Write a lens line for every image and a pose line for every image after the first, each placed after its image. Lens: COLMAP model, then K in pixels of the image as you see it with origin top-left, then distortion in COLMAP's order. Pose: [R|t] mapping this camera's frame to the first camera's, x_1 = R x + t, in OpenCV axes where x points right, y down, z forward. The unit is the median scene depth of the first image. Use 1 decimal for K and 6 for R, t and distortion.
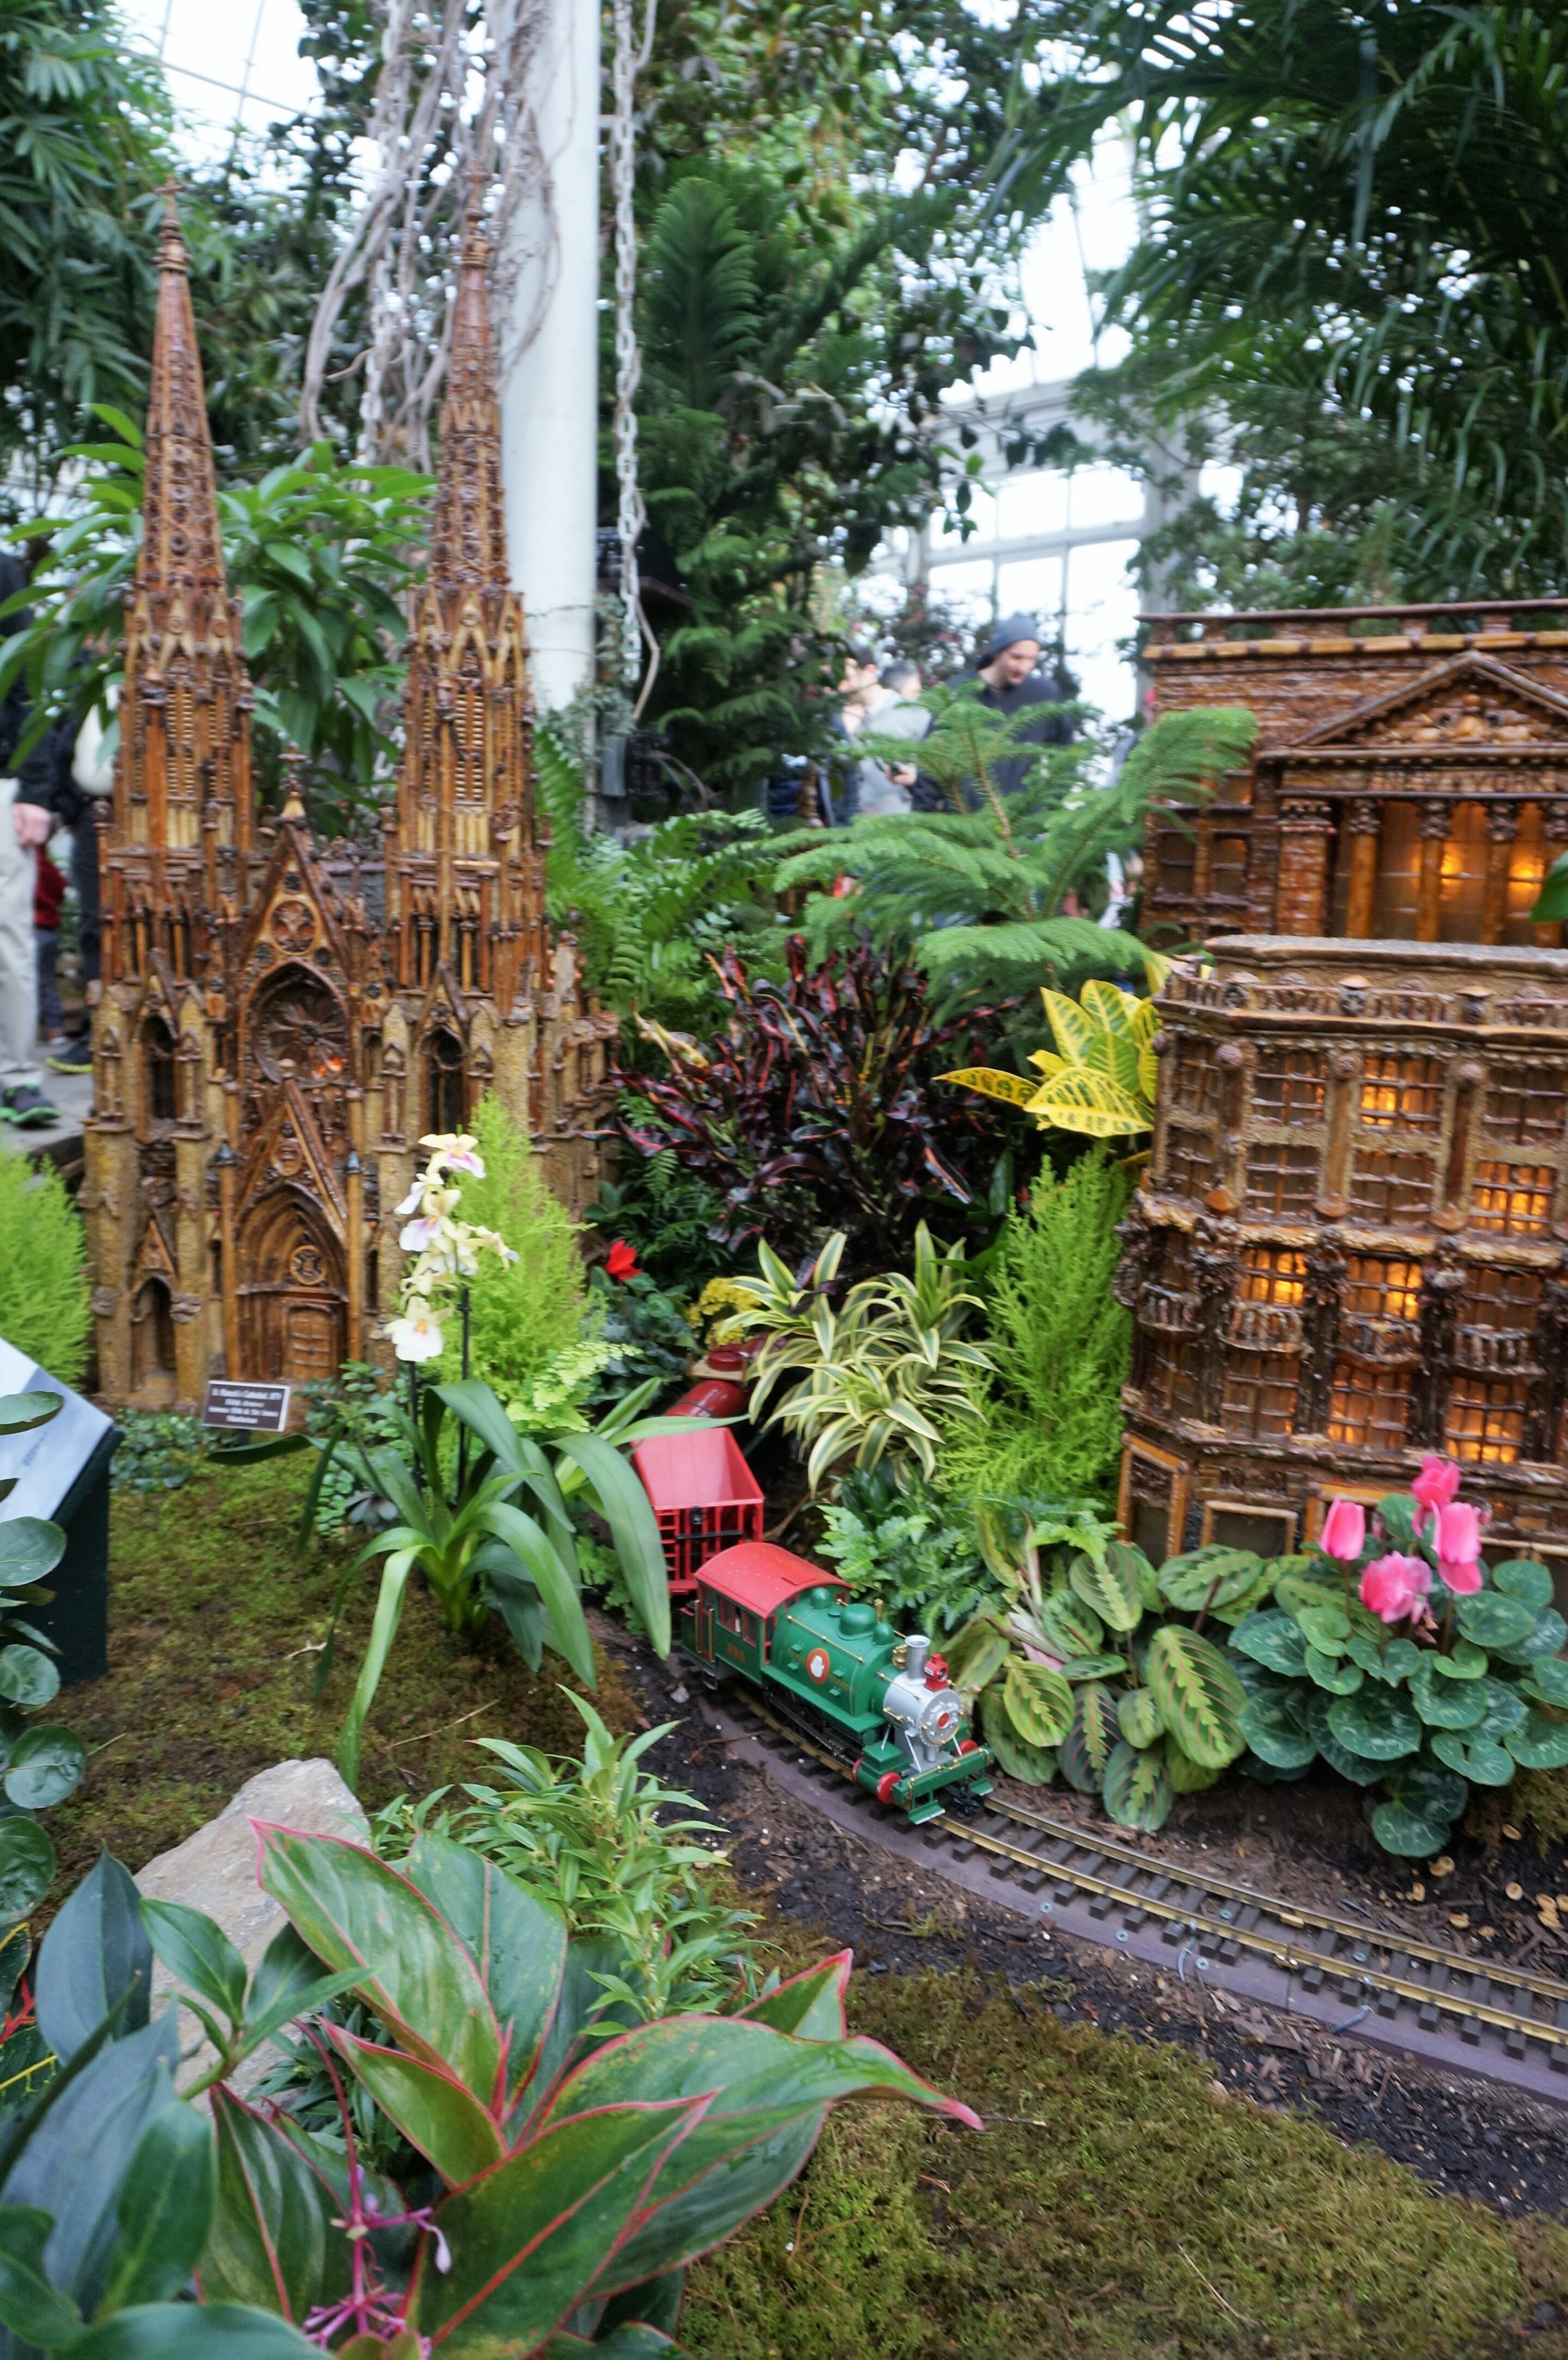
lens RADIAL K [[1639.5, 0, 784.0], [0, 1639.5, 1180.0], [0, 0, 1]] dist [-0.056907, 0.028818]
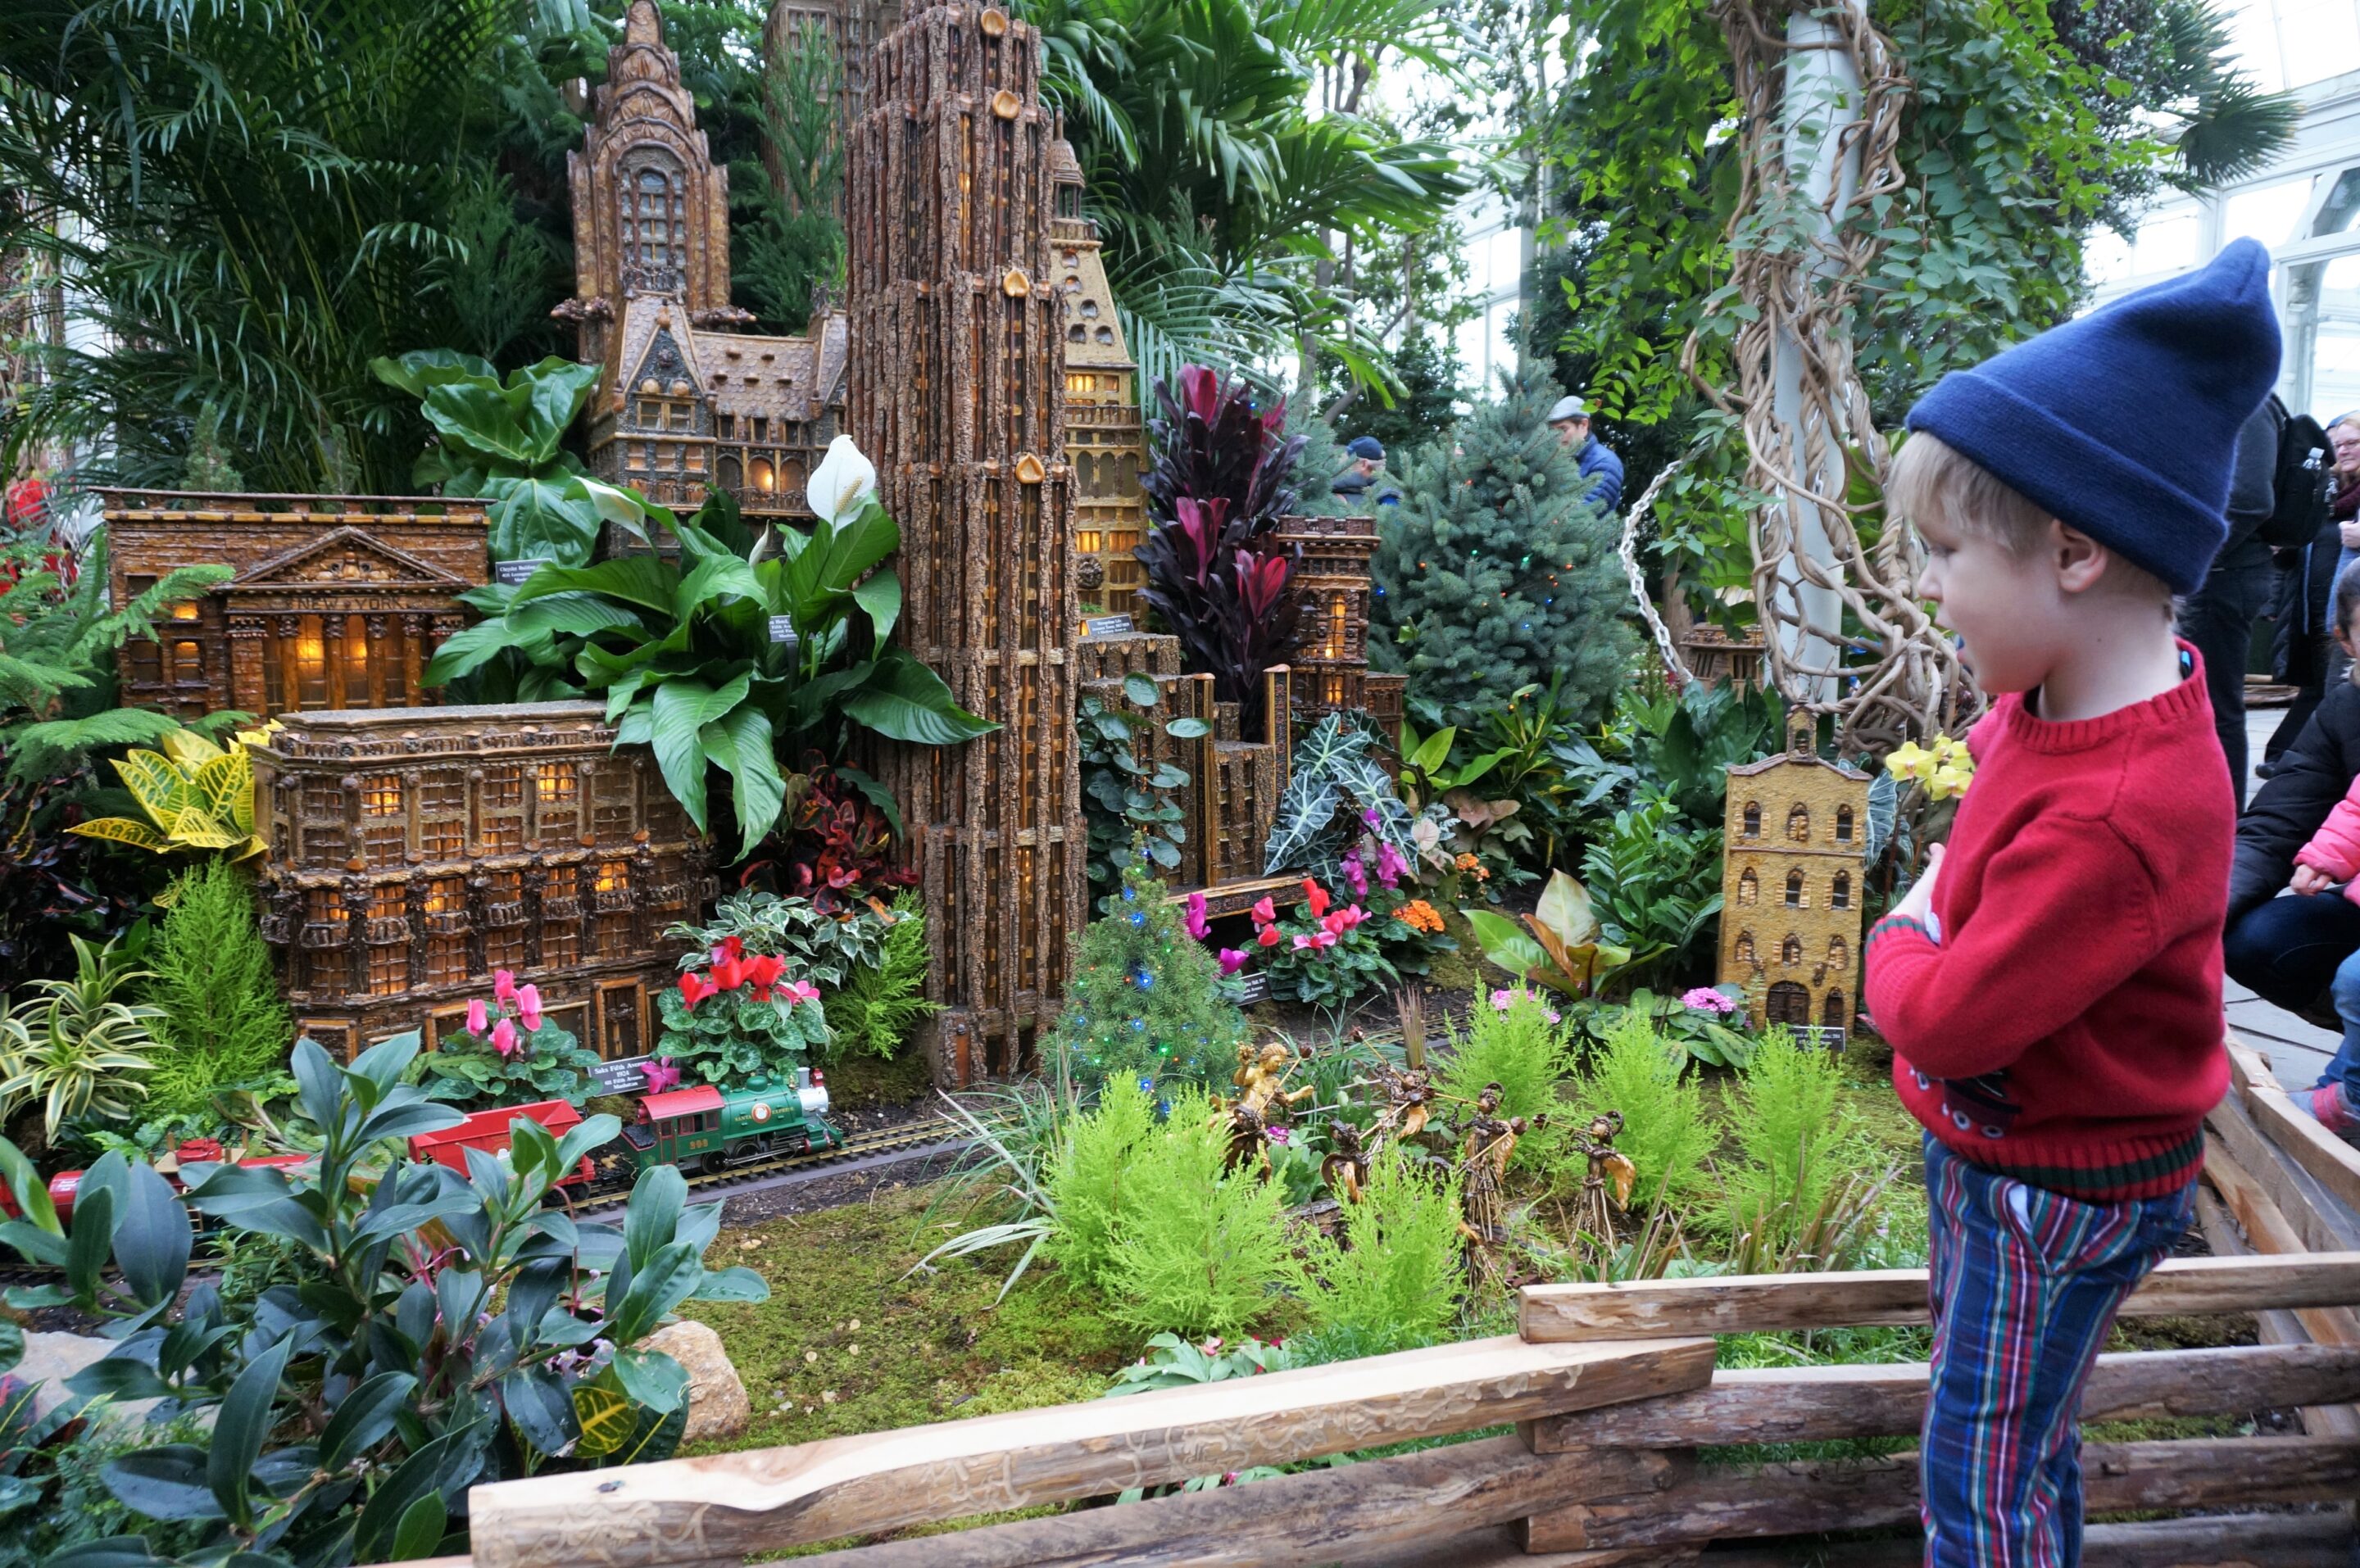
lens RADIAL K [[1639.5, 0, 1180.0], [0, 1639.5, 784.0], [0, 0, 1]] dist [-0.056907, 0.028818]
pose [[0.451717, -0.131931, 0.882352, -0.783644], [0.174930, 0.982906, 0.057411, -0.016378], [-0.874843, 0.128416, 0.467074, -0.553688]]
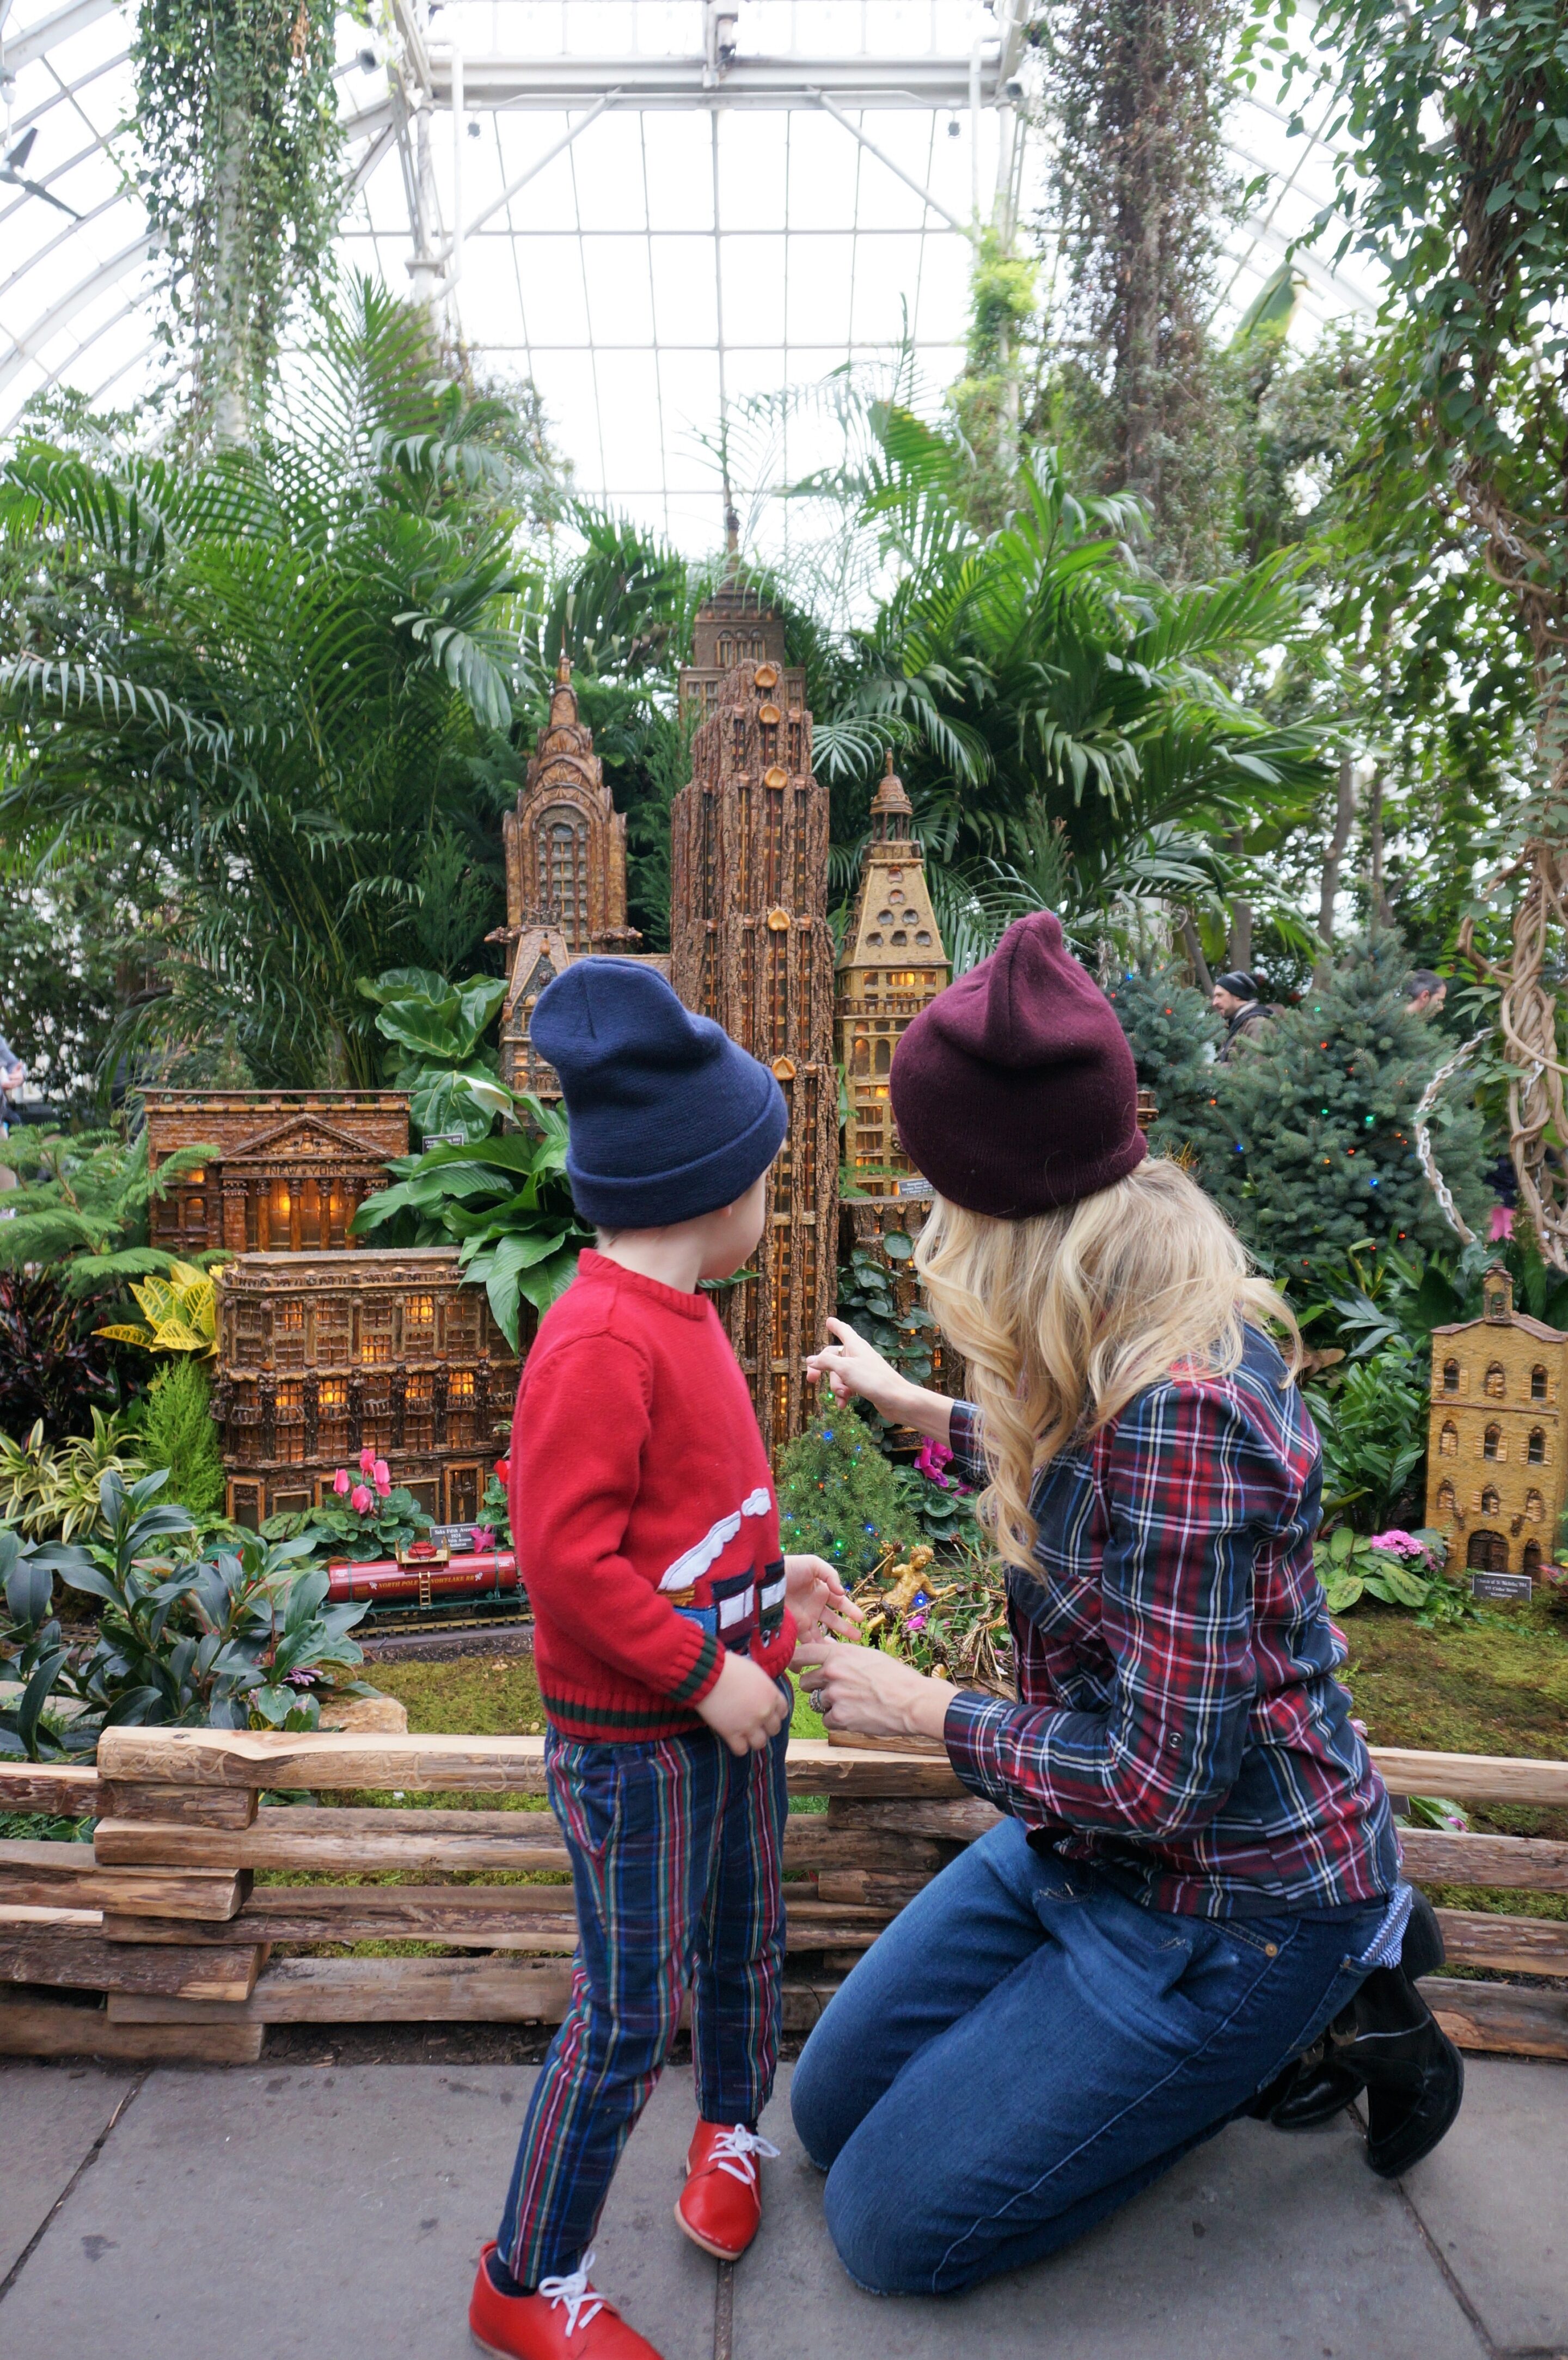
lens RADIAL K [[1639.5, 0, 784.0], [0, 1639.5, 1180.0], [0, 0, 1]] dist [-0.056907, 0.028818]
pose [[0.697855, -0.057488, 0.713928, -0.832933], [0.154485, 0.985393, -0.071660, 0.029763], [-0.699380, 0.160300, 0.696542, -1.164160]]
